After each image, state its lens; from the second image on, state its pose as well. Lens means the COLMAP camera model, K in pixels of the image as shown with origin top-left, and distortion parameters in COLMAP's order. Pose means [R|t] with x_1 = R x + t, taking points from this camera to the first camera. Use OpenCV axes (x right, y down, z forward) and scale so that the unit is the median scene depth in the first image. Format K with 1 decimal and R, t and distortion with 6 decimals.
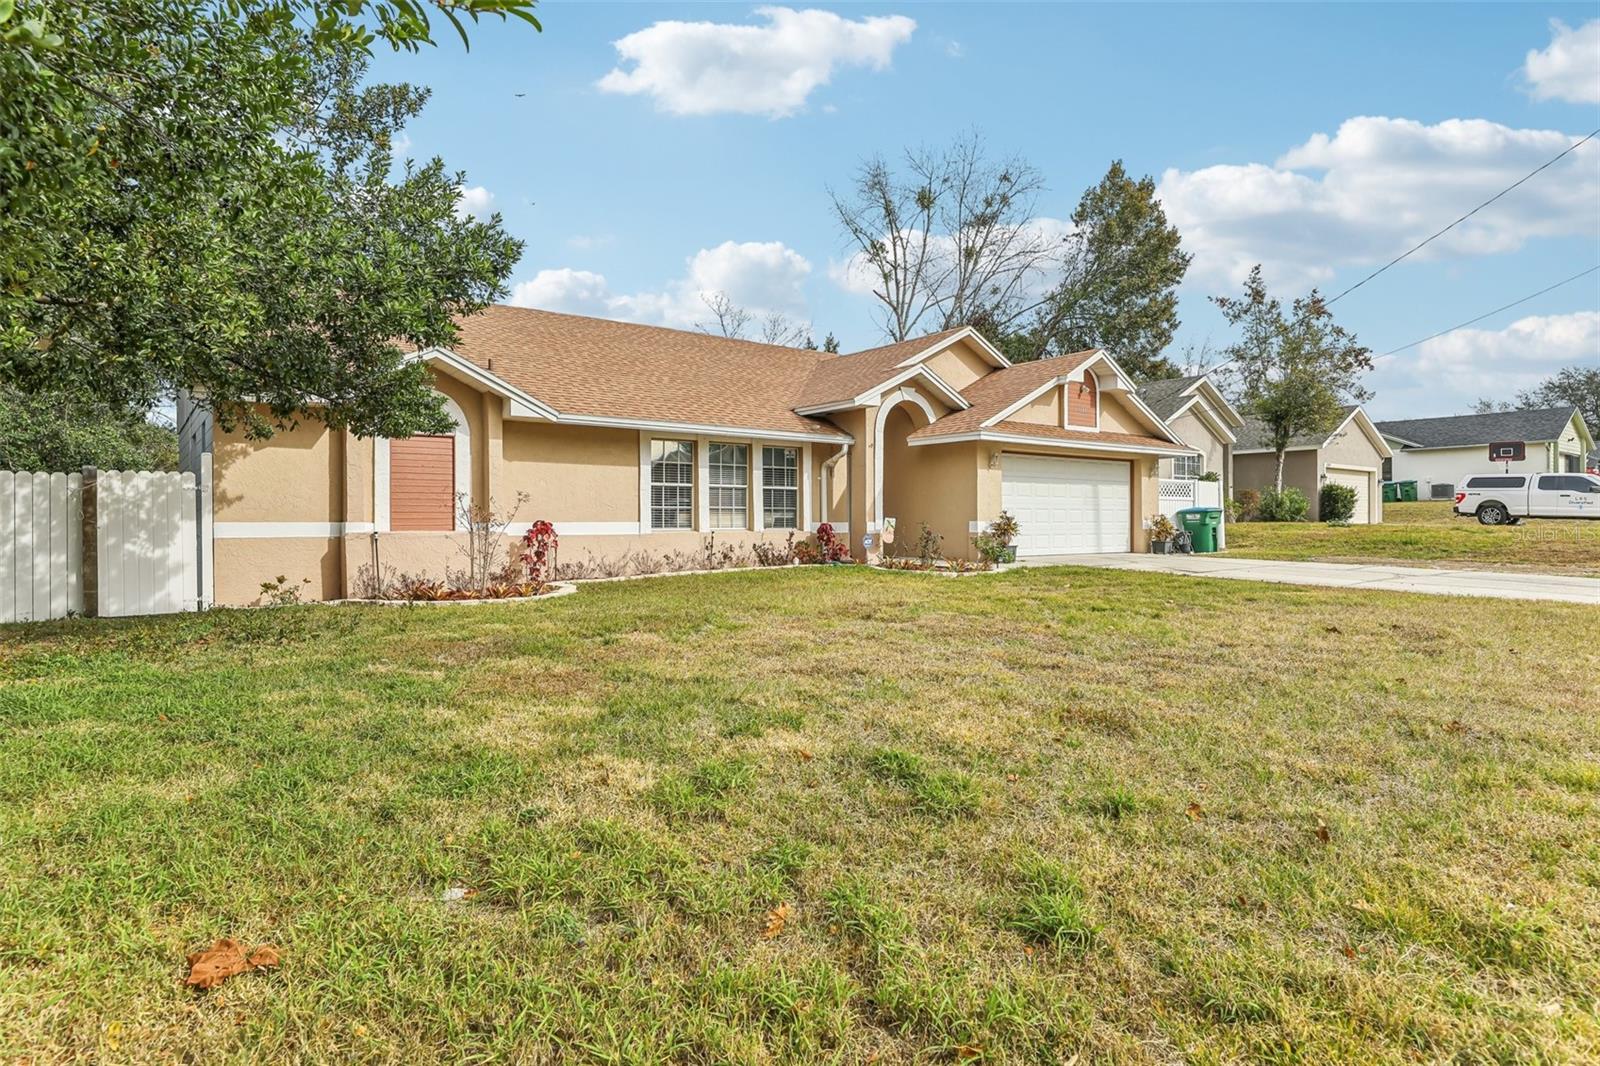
lens RADIAL K [[911.9, 0, 796.0], [0, 911.9, 528.1], [0, 0, 1]] dist [-0.004348, -0.000817]
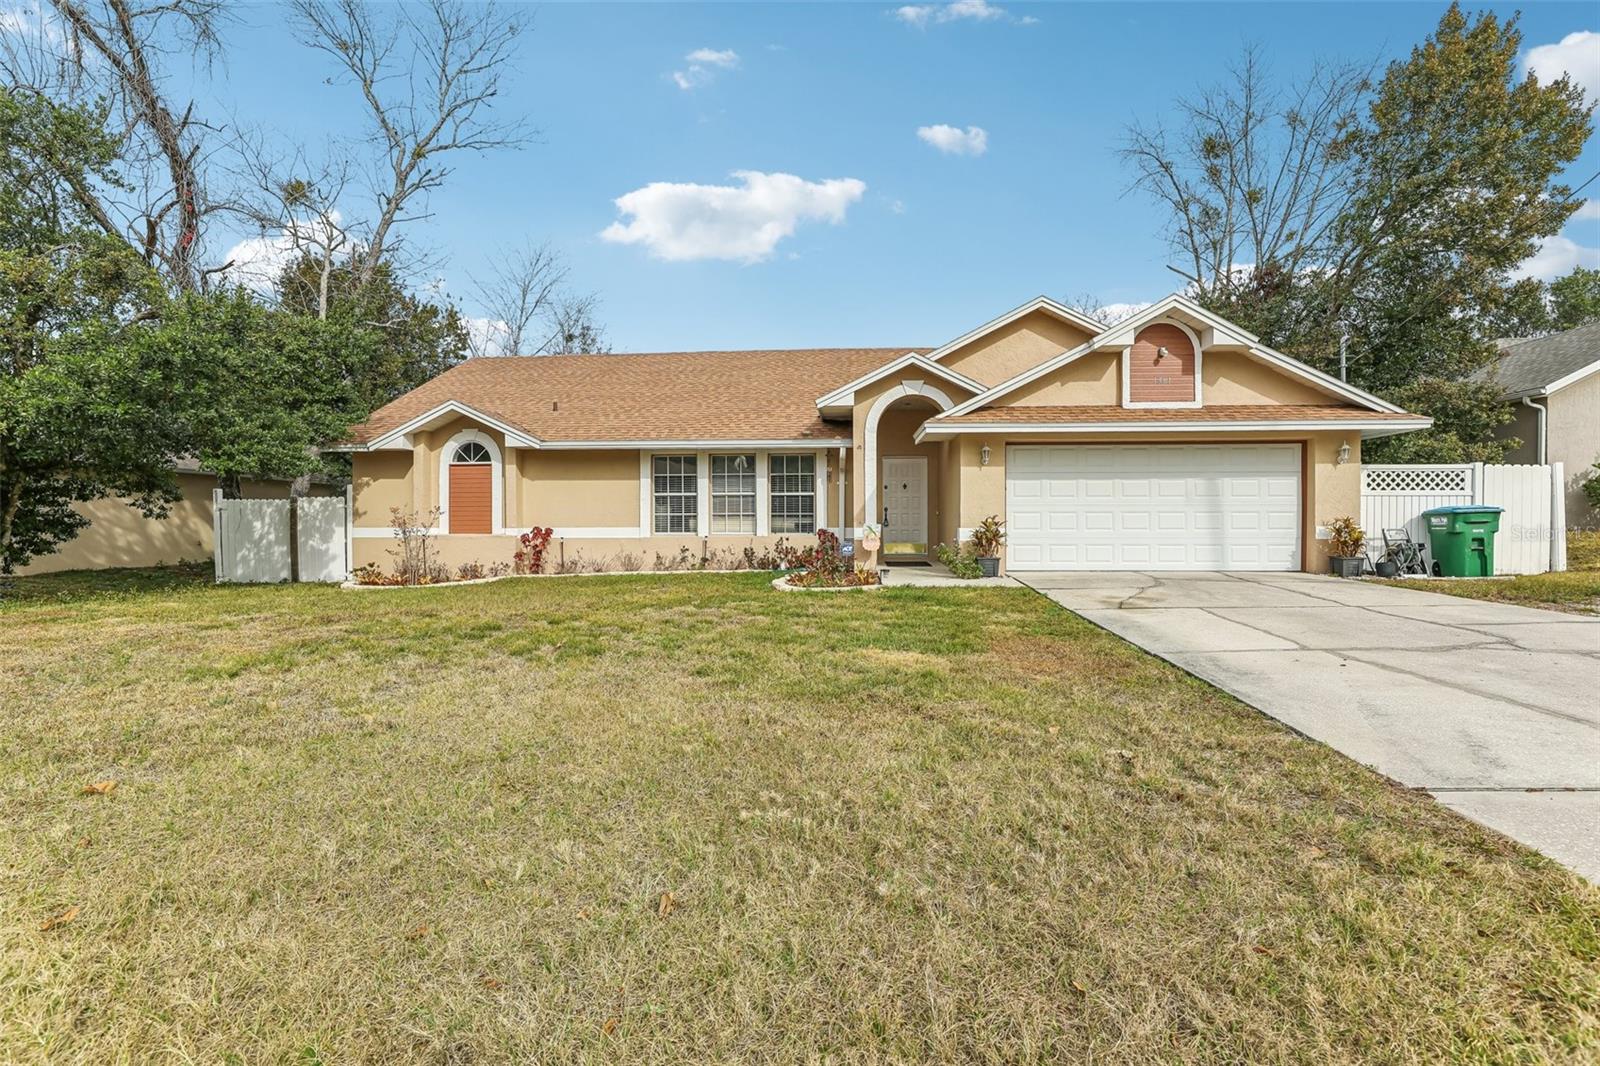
lens RADIAL K [[738.9, 0, 810.0], [0, 738.9, 532.6], [0, 0, 1]] dist [-0.016812, 0.001722]
pose [[0.746717, 0.013729, -0.665000, 0.590982], [-0.002175, 0.999832, 0.018199, -0.016714], [0.665138, -0.012143, 0.746621, 0.413759]]
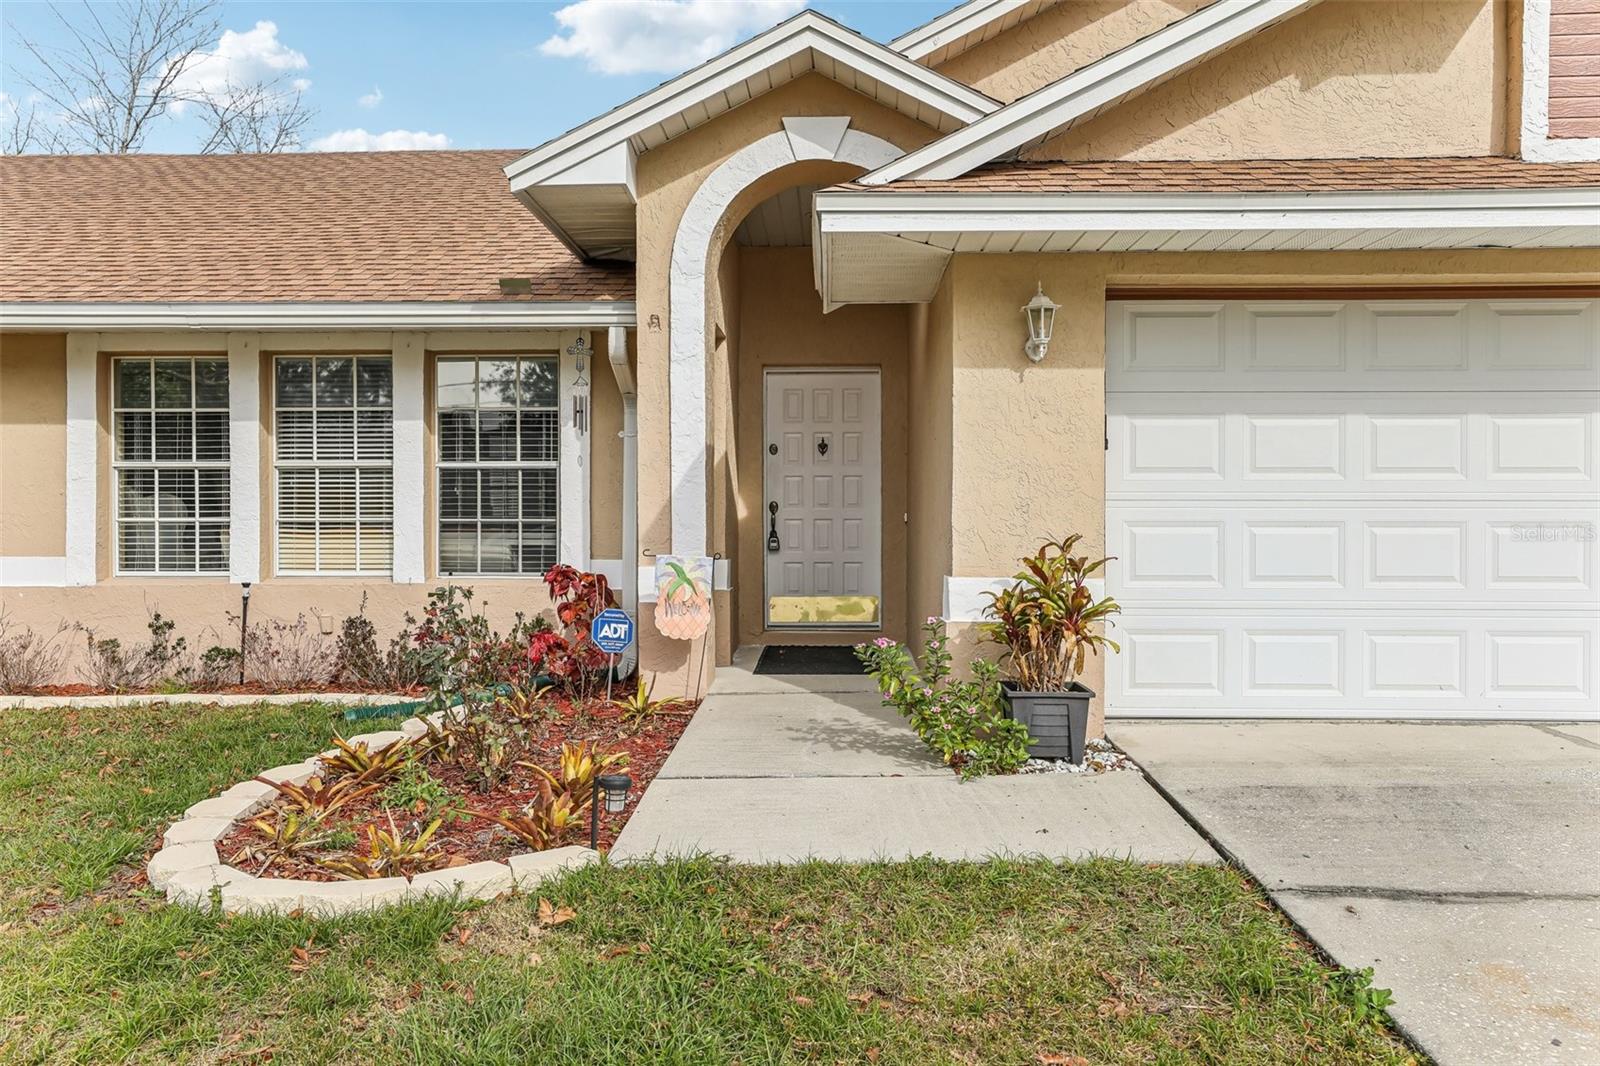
lens RADIAL K [[1062.7, 0, 792.4], [0, 1062.7, 529.9], [0, 0, 1]] dist [-0.011724, -0.002095]
pose [[0.758994, 0.015423, -0.650915, 0.377984], [-0.006599, 0.999850, 0.015996, -0.027125], [0.651064, -0.007846, 0.758982, 0.800426]]
